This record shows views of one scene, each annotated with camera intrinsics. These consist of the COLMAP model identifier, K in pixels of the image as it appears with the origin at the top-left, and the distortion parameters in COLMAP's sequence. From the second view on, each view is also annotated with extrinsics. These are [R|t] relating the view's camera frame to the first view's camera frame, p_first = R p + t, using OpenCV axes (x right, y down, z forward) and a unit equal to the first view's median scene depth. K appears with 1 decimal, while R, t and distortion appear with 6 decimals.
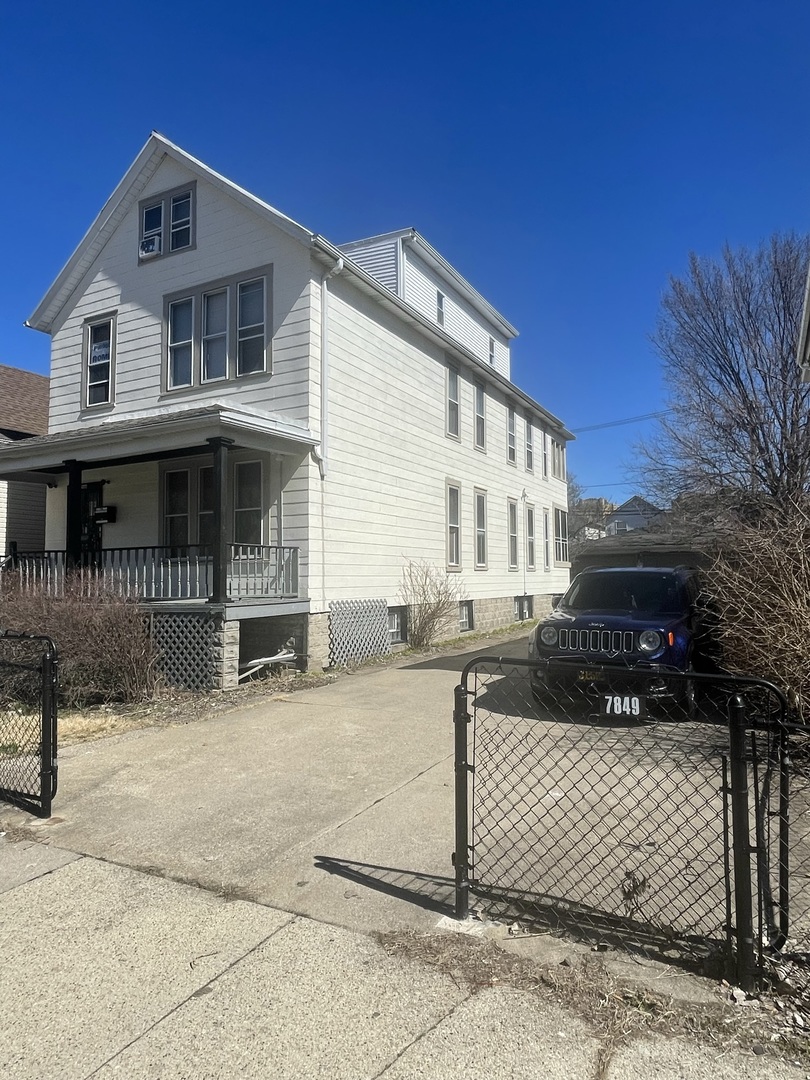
lens RADIAL K [[663.9, 0, 404.8], [0, 663.9, 538.6], [0, 0, 1]] dist [-0.006664, 0.000221]
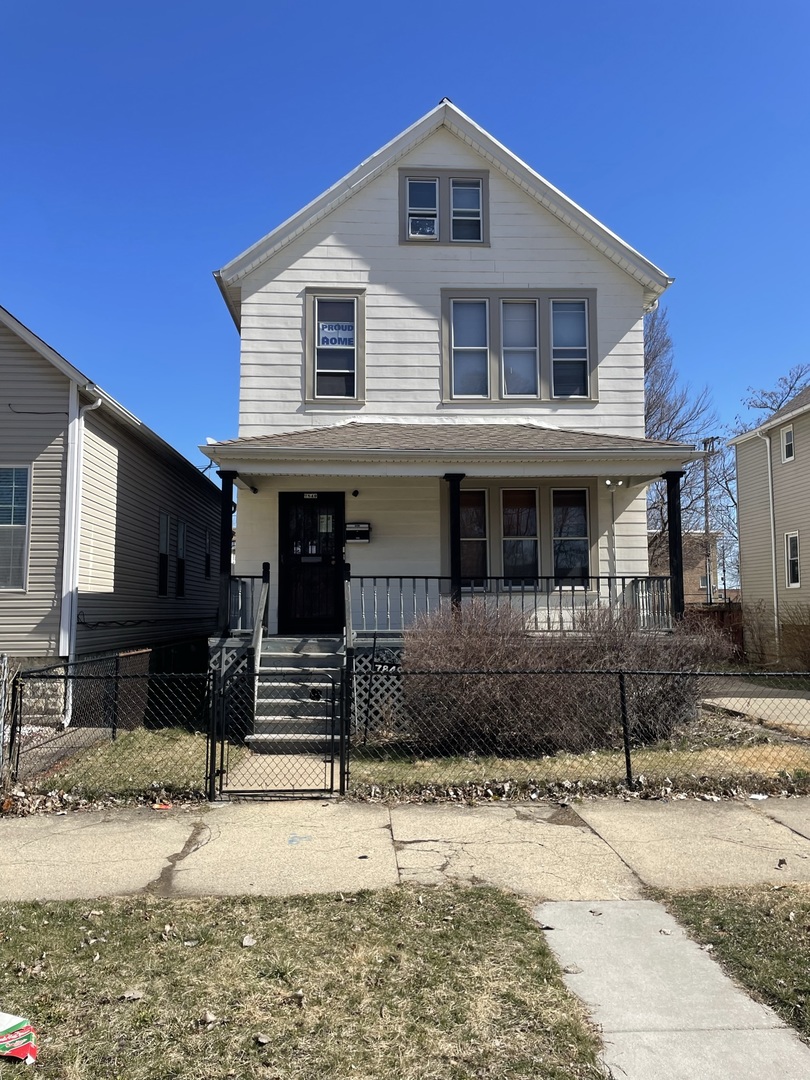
lens RADIAL K [[816.5, 0, 404.1], [0, 816.5, 543.1], [0, 0, 1]] dist [0.070448, -0.001513]
pose [[0.858071, 0.046345, 0.511436, -0.930521], [-0.029534, 0.998725, -0.040951, 0.016340], [-0.512681, 0.020034, 0.858345, 0.094142]]
